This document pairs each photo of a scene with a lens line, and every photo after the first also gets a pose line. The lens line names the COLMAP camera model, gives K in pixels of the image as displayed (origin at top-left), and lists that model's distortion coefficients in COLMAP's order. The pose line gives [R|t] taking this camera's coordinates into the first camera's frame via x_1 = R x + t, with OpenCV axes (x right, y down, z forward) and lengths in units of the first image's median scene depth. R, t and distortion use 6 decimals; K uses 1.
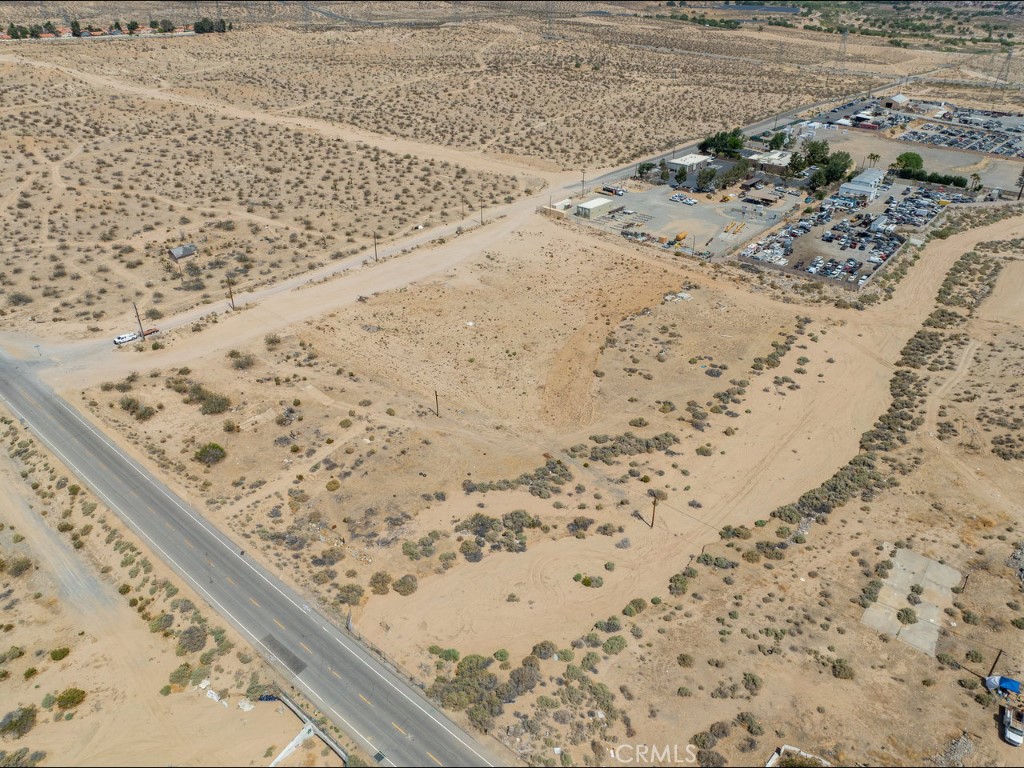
lens RADIAL K [[742.5, 0, 514.3], [0, 742.5, 365.9], [0, 0, 1]] dist [-0.057245, 0.028530]
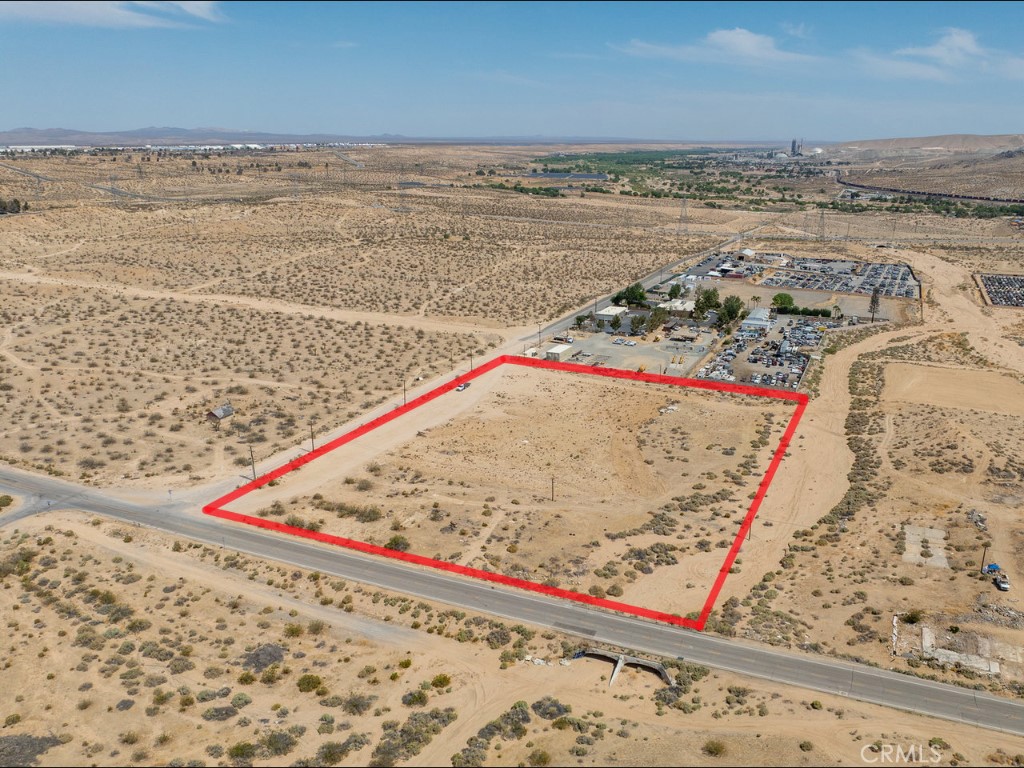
lens RADIAL K [[851.9, 0, 576.6], [0, 851.9, 396.2], [0, 0, 1]] dist [-0.035197, -0.004841]
pose [[0.948873, -0.087149, 0.303390, -0.339714], [0.145959, 0.973346, -0.176901, 0.109307], [-0.279887, 0.212139, 0.936301, -0.275918]]
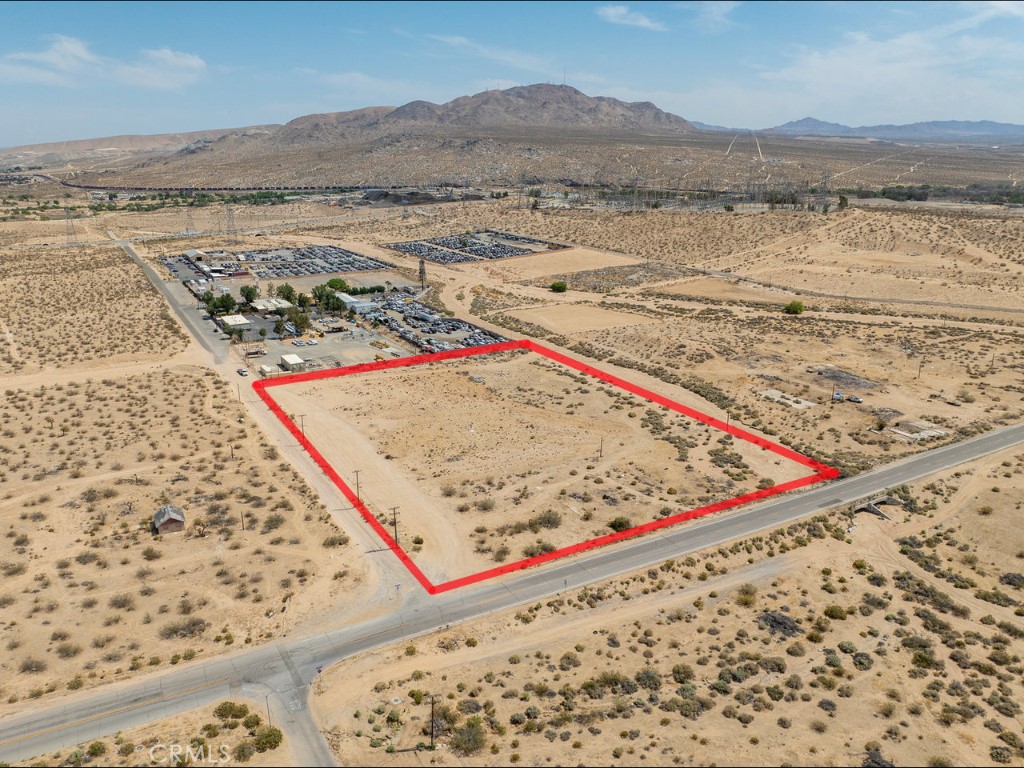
lens RADIAL K [[767.9, 0, 499.8], [0, 767.9, 385.6], [0, 0, 1]] dist [-0.035458, -0.001873]
pose [[0.361913, -0.291631, 0.885421, -1.009168], [0.452693, 0.885278, 0.106547, -0.209282], [-0.814916, 0.362263, 0.452413, 0.307475]]
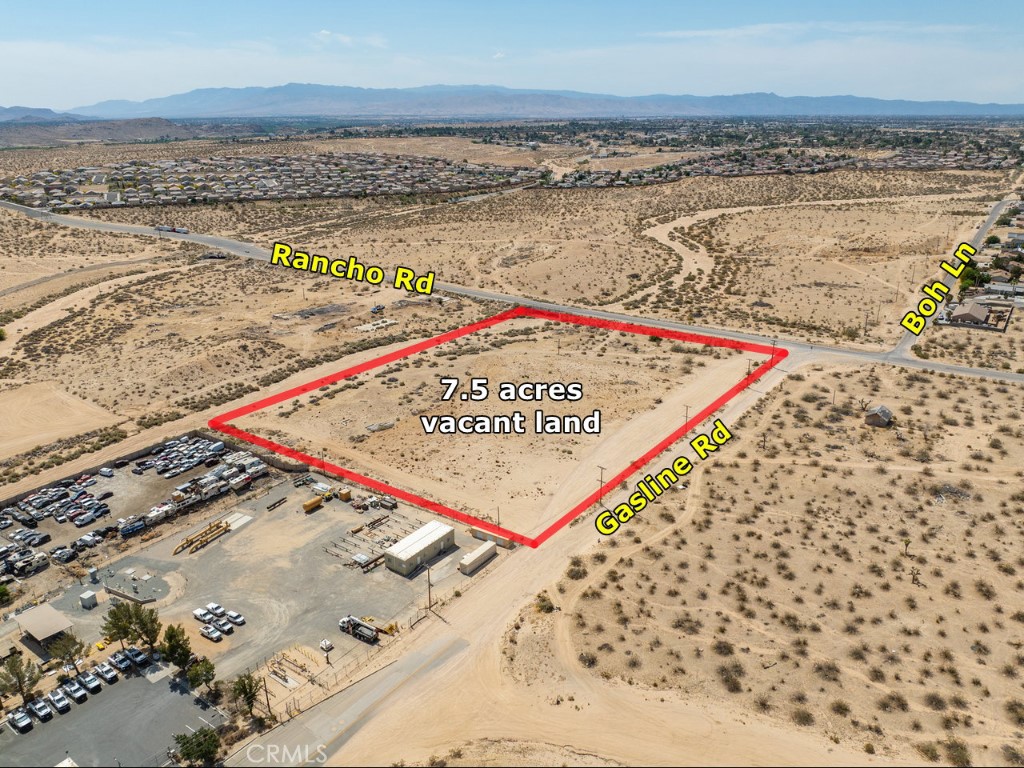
lens RADIAL K [[767.9, 0, 499.8], [0, 767.9, 385.6], [0, 0, 1]] dist [-0.035458, -0.001873]
pose [[-0.999091, 0.013544, -0.040431, 0.088531], [-0.021232, 0.664284, 0.747179, -0.932255], [0.036977, 0.747358, -0.663392, 1.640935]]
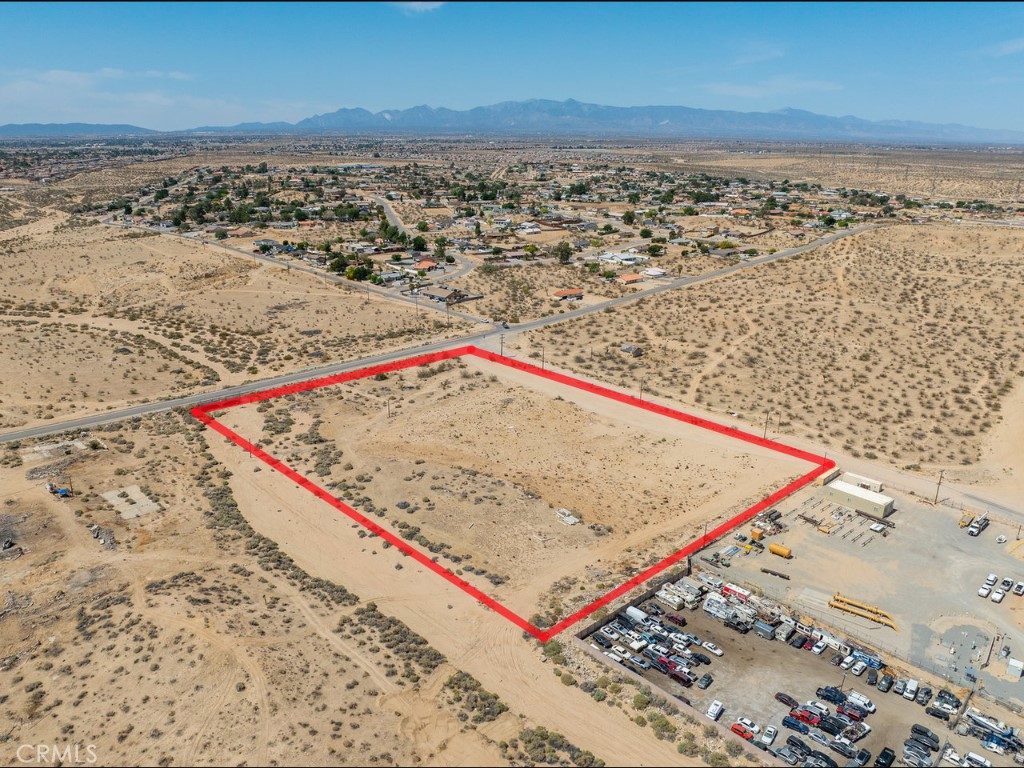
lens RADIAL K [[804.4, 0, 485.6], [0, 804.4, 385.1], [0, 0, 1]] dist [-0.034234, -0.006823]
pose [[-0.165306, 0.289448, -0.942812, 1.078262], [-0.476780, 0.813380, 0.333307, -0.486162], [0.863340, 0.504611, 0.003546, 0.799836]]
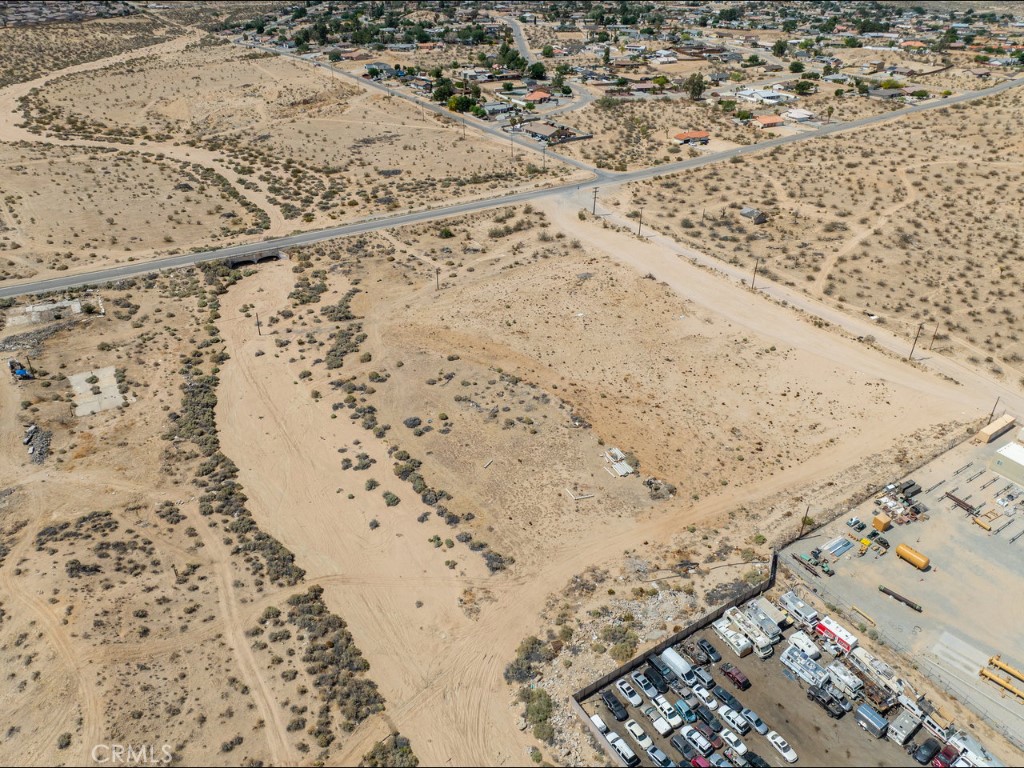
lens RADIAL K [[742.5, 0, 514.3], [0, 742.5, 365.9], [0, 0, 1]] dist [-0.057245, 0.028530]
pose [[-0.320468, 0.456750, -0.829867, 0.744740], [-0.460705, 0.690324, 0.557856, -0.469334], [0.827678, 0.561099, -0.010800, 0.848249]]
